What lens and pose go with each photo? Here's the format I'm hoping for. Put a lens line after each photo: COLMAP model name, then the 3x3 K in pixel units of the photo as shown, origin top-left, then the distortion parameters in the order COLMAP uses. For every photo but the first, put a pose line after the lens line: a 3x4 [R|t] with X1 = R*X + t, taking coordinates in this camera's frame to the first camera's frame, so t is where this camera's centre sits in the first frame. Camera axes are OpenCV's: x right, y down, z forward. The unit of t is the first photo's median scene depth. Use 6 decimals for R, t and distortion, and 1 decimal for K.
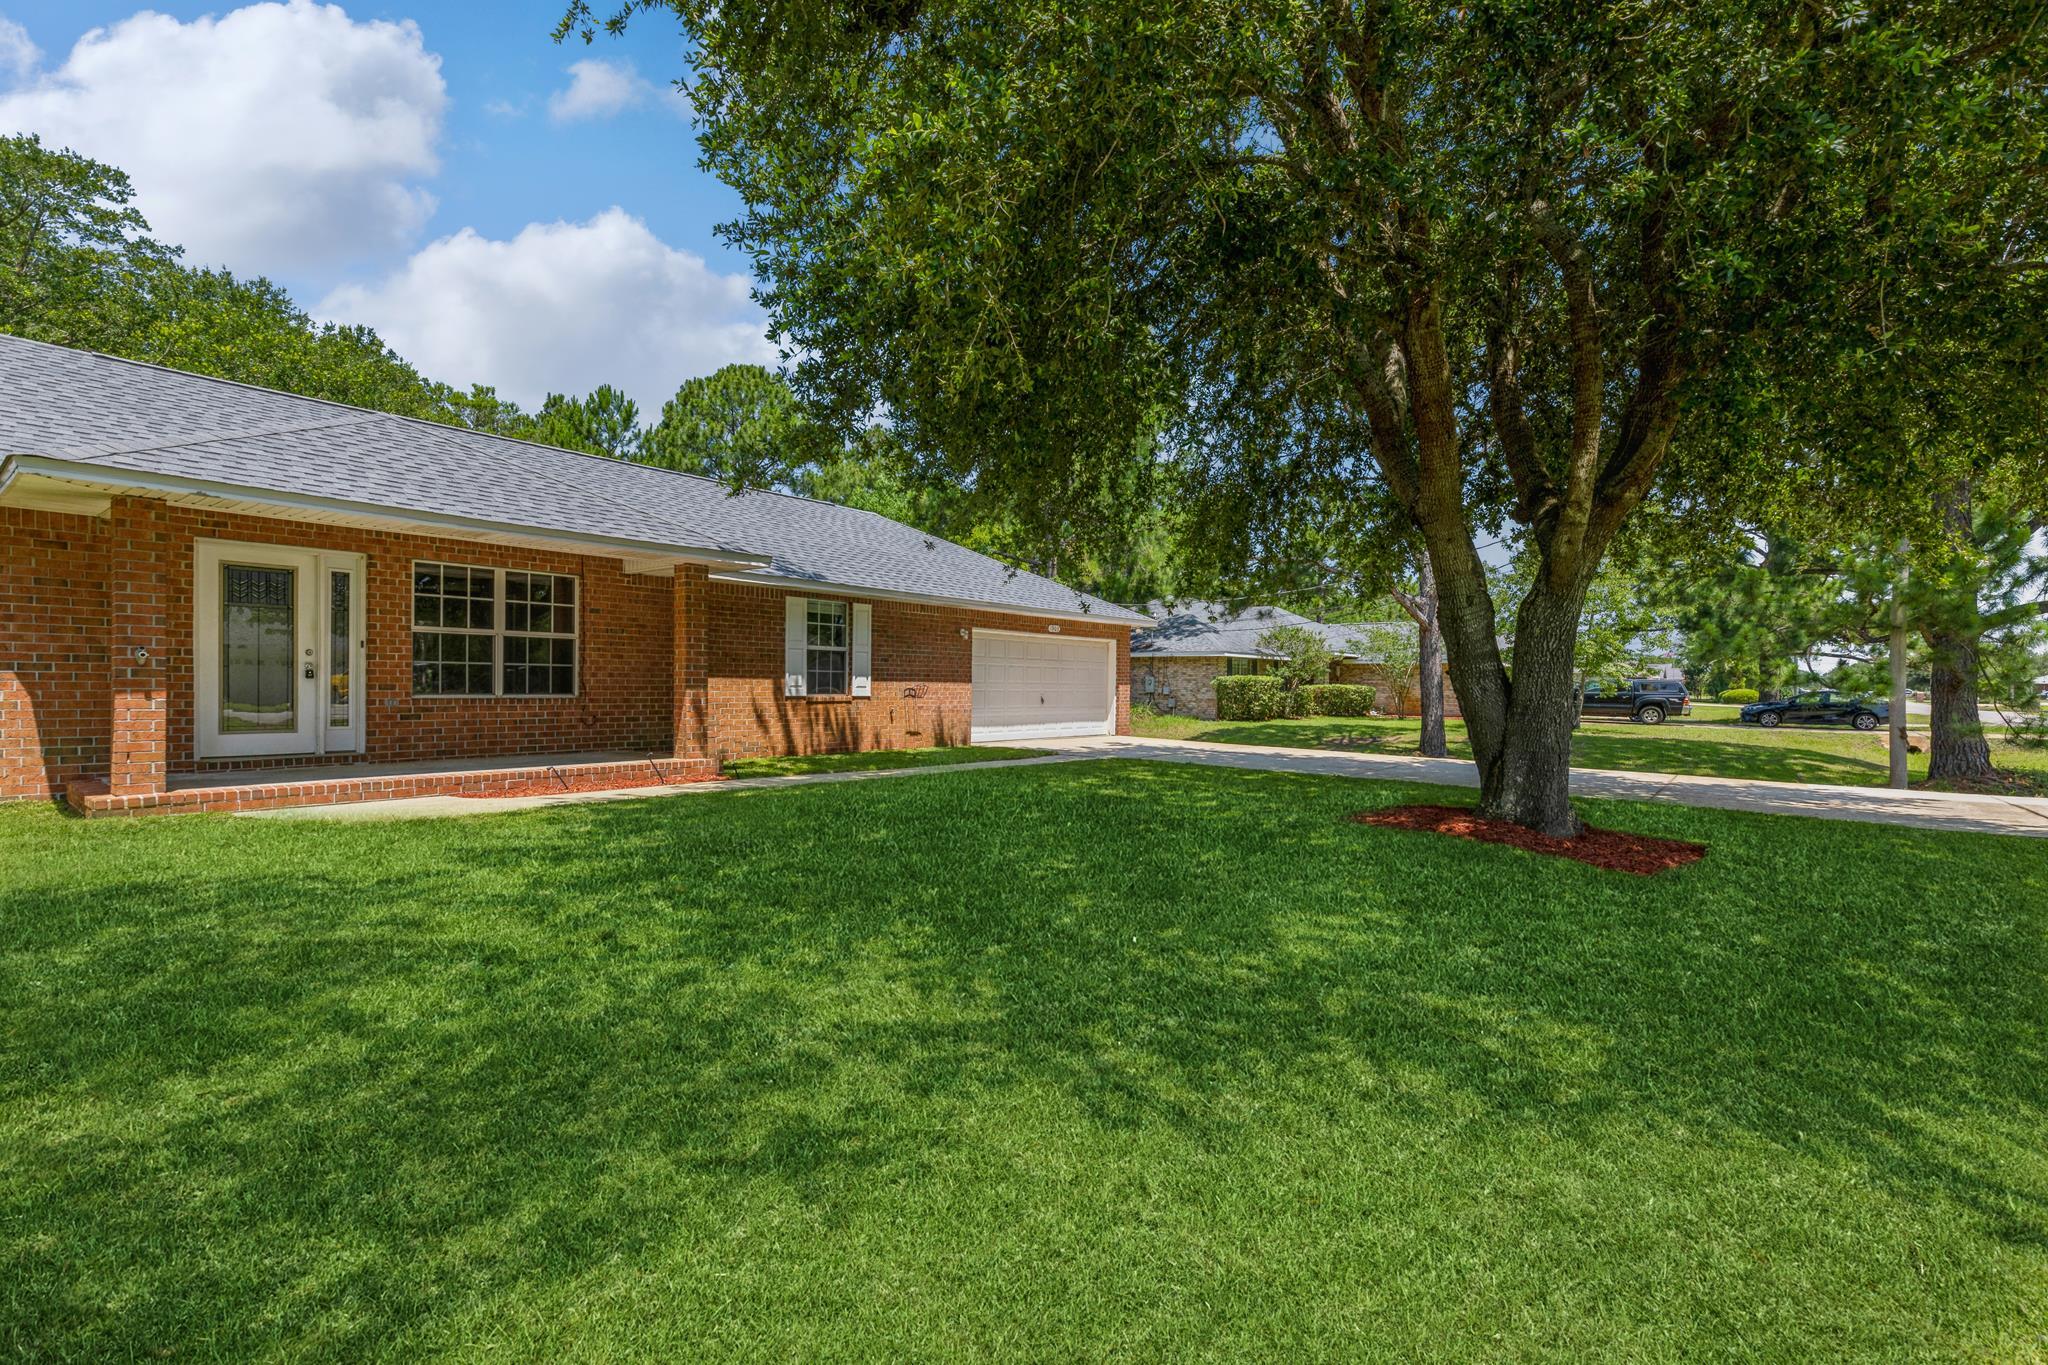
lens RADIAL K [[924.7, 0, 1029.5], [0, 924.7, 685.3], [0, 0, 1]] dist [0.005242, 0.000120]
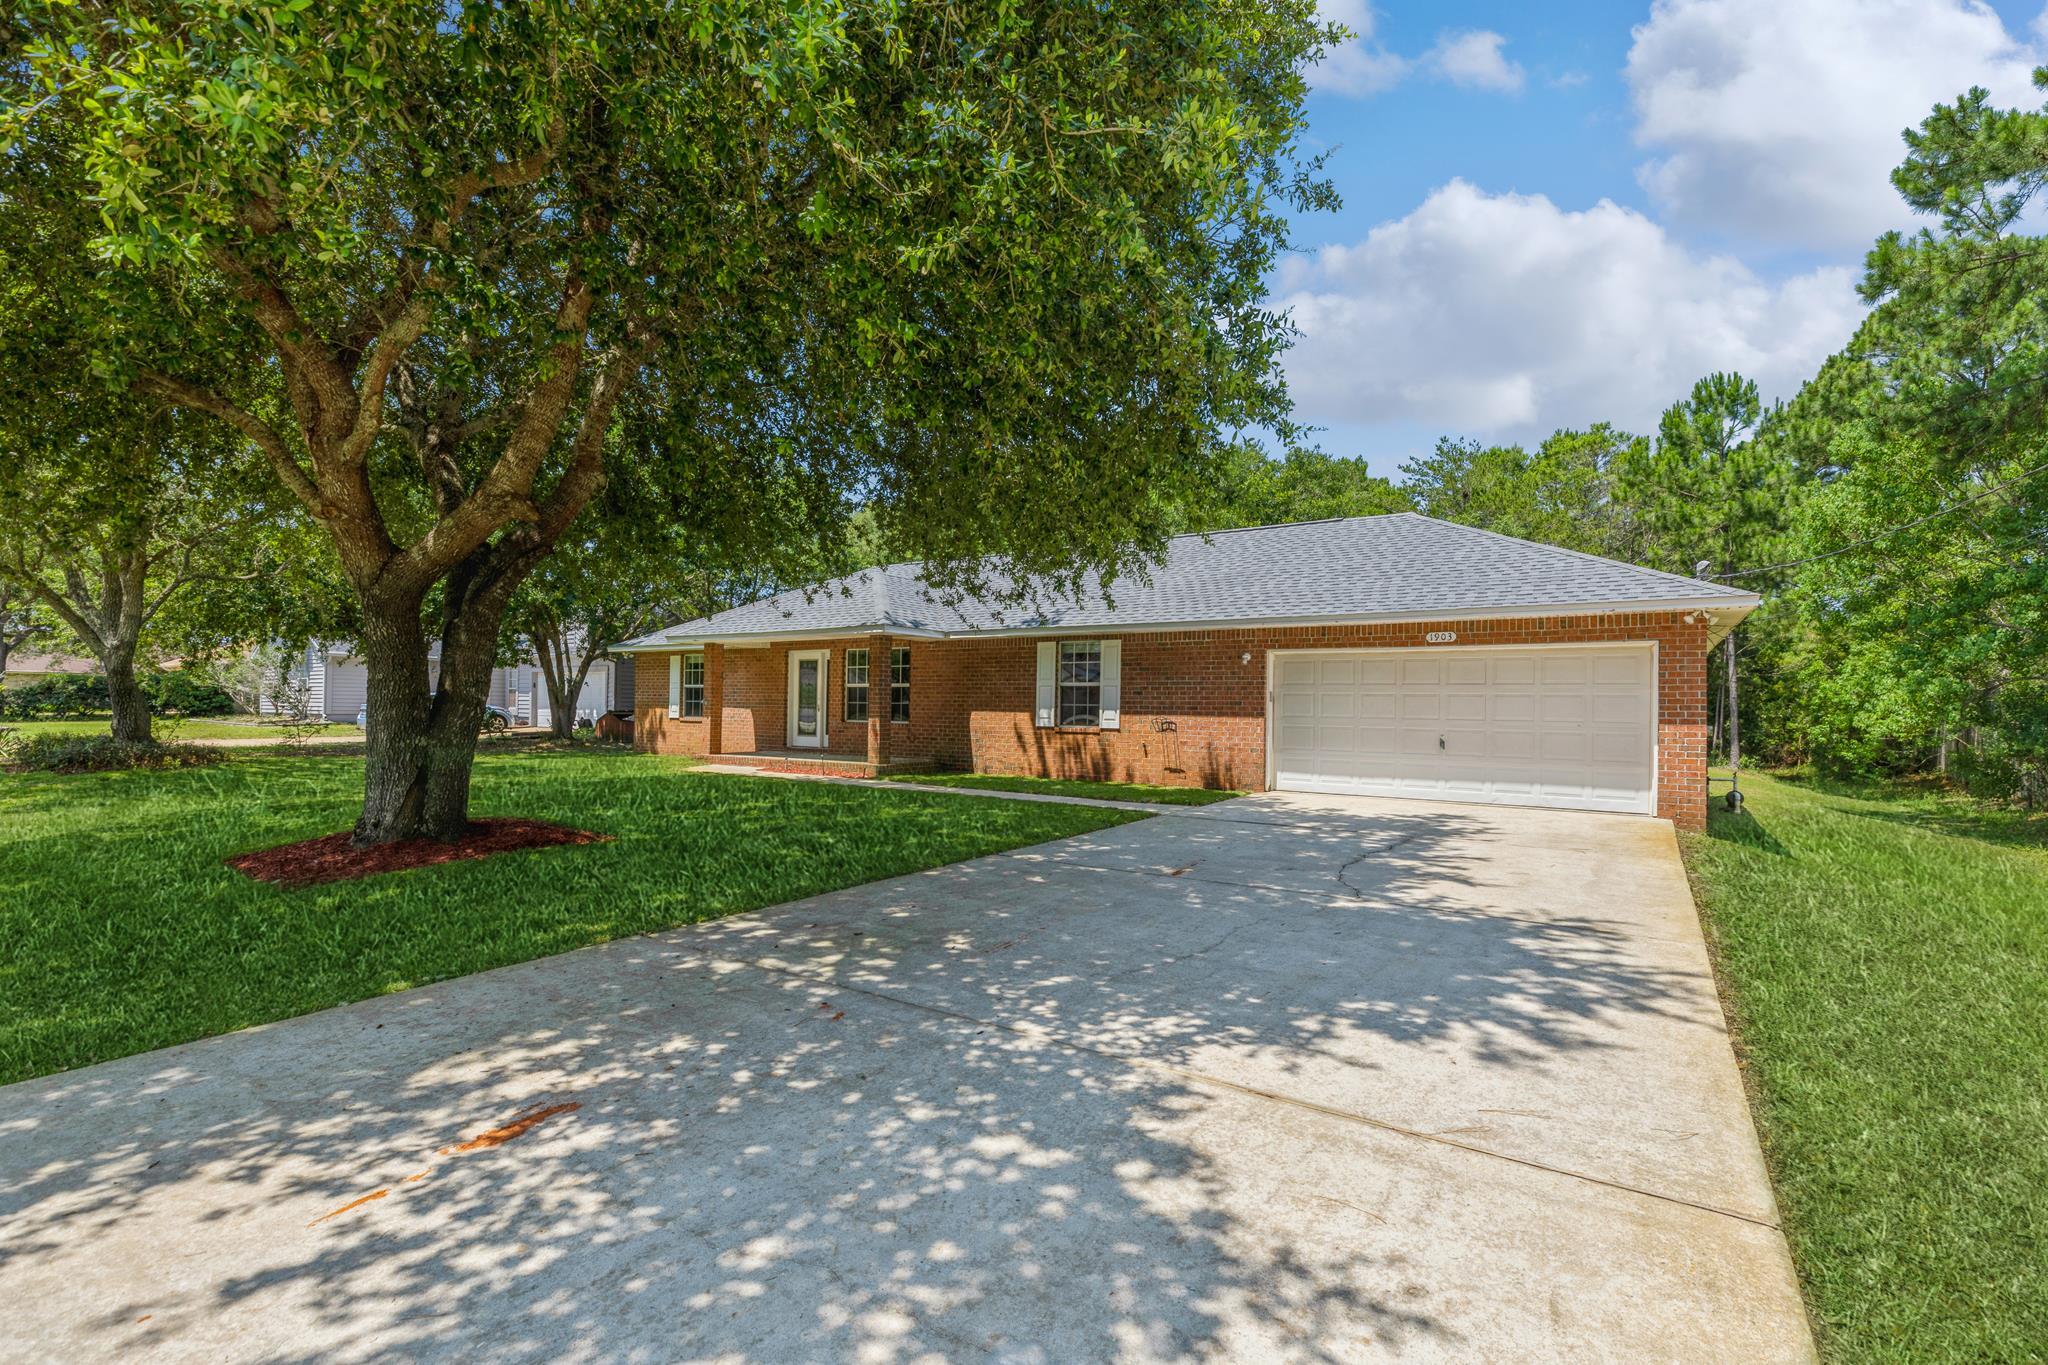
lens RADIAL K [[924.7, 0, 1025.9], [0, 924.7, 678.4], [0, 0, 1]] dist [0.005242, 0.000120]
pose [[0.073645, -0.029686, -0.996843, 0.837434], [-0.004354, 0.999538, -0.030088, -0.012756], [0.997275, 0.006556, 0.073482, 0.816296]]
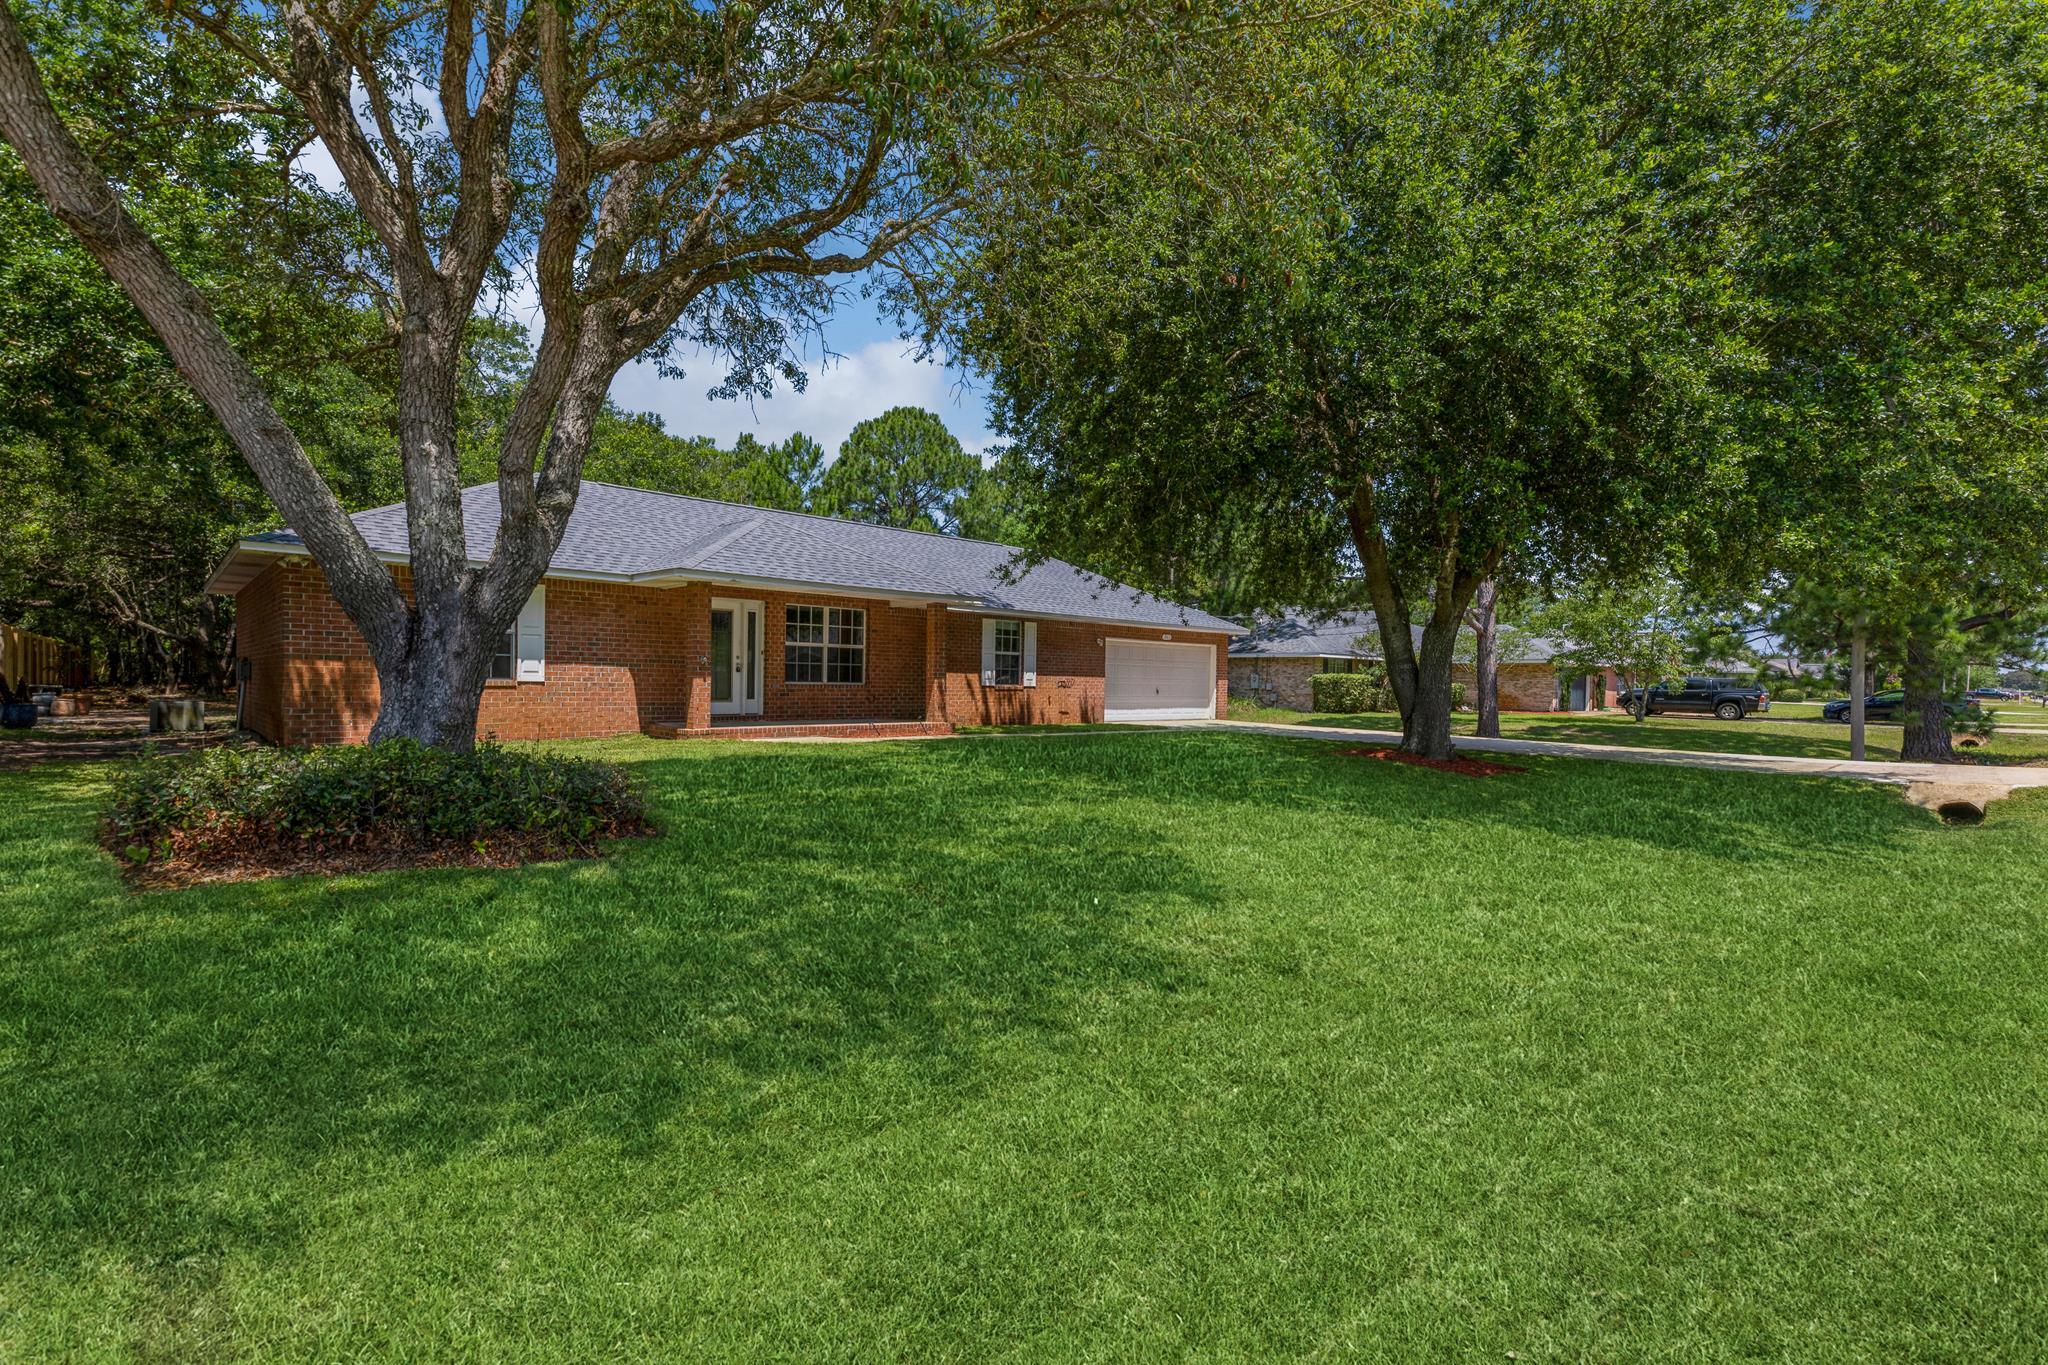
lens RADIAL K [[924.7, 0, 1024.1], [0, 924.7, 684.6], [0, 0, 1]] dist [0.005242, 0.000120]
pose [[0.990544, 0.004771, -0.137115, 0.007778], [-0.004615, 0.999988, 0.001453, 0.007452], [0.137120, -0.000807, 0.990554, -0.427869]]
